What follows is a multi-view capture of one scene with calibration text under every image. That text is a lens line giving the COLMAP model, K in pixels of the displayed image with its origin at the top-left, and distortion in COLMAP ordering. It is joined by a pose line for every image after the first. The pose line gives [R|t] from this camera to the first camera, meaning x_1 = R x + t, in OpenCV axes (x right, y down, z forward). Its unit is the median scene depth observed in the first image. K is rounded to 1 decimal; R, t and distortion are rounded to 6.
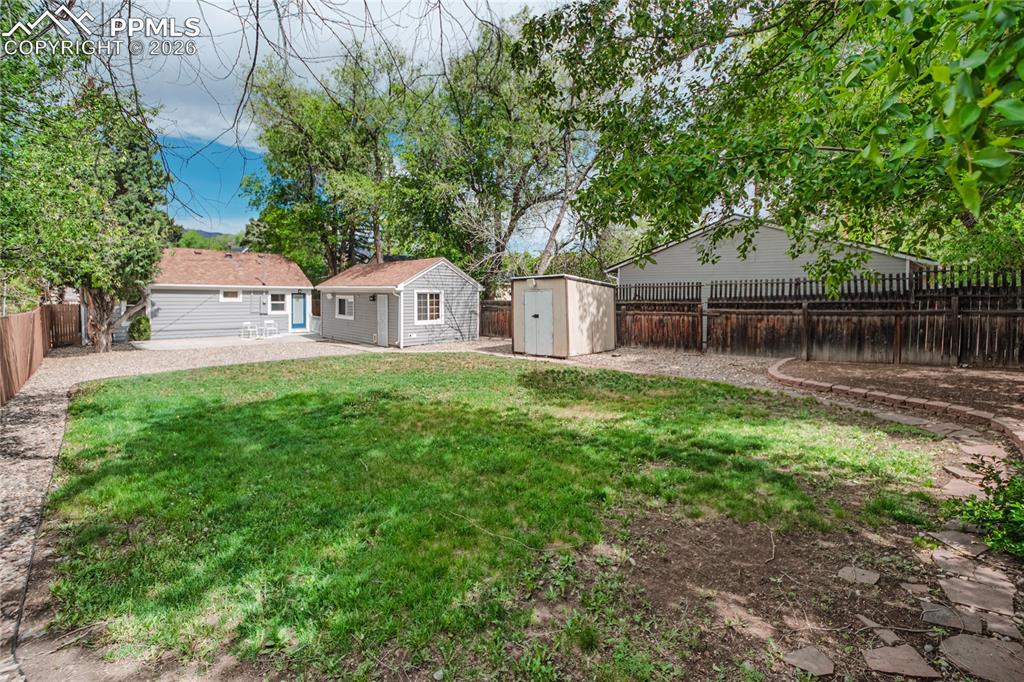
lens RADIAL K [[462.2, 0, 522.0], [0, 462.2, 314.9], [0, 0, 1]] dist [-0.003015, -0.002755]
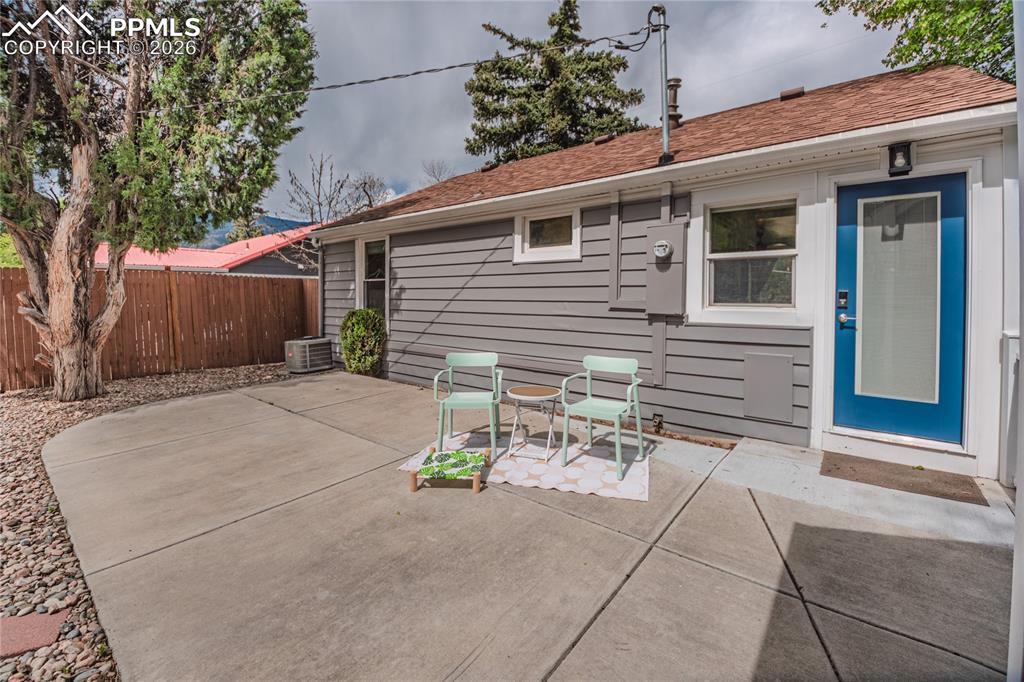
lens RADIAL K [[462.2, 0, 483.7], [0, 462.2, 311.4], [0, 0, 1]] dist [-0.003015, -0.002755]
pose [[0.092296, 0.017327, -0.995581, -0.488118], [-0.050319, 0.998652, 0.012716, -0.004284], [0.994459, 0.048923, 0.093043, 1.183247]]
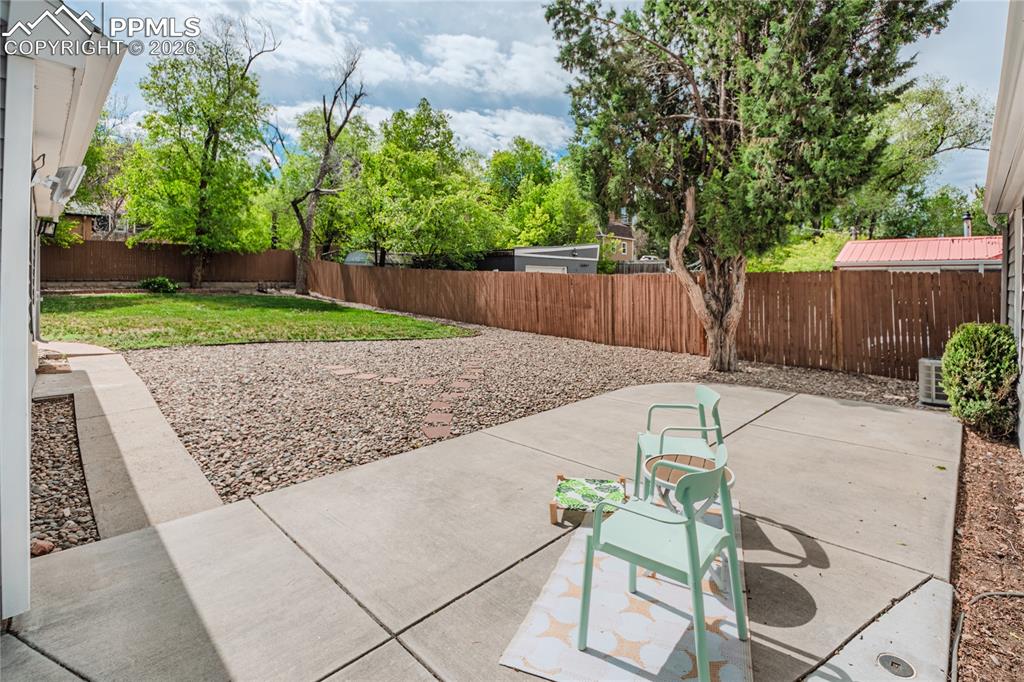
lens RADIAL K [[462.2, 0, 549.3], [0, 462.2, 272.1], [0, 0, 1]] dist [-0.003015, -0.002755]
pose [[-0.998763, -0.023981, -0.043564, -0.662346], [-0.025285, 0.999241, 0.029634, -0.027891], [0.042820, 0.030699, -0.998611, 1.372089]]
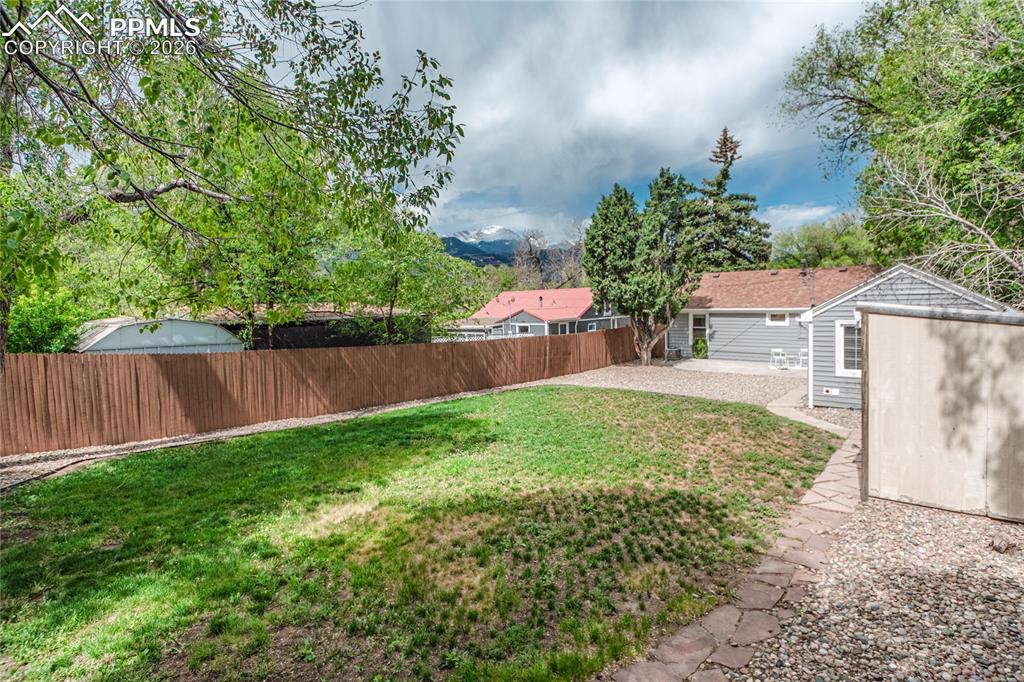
lens RADIAL K [[493.6, 0, 528.8], [0, 493.6, 333.7], [0, 0, 1]] dist [0.012691, -0.006489]
pose [[0.120278, 0.044241, -0.991754, 0.379978], [-0.023815, 0.998848, 0.041669, -0.052338], [0.992455, 0.018607, 0.121193, 0.474957]]
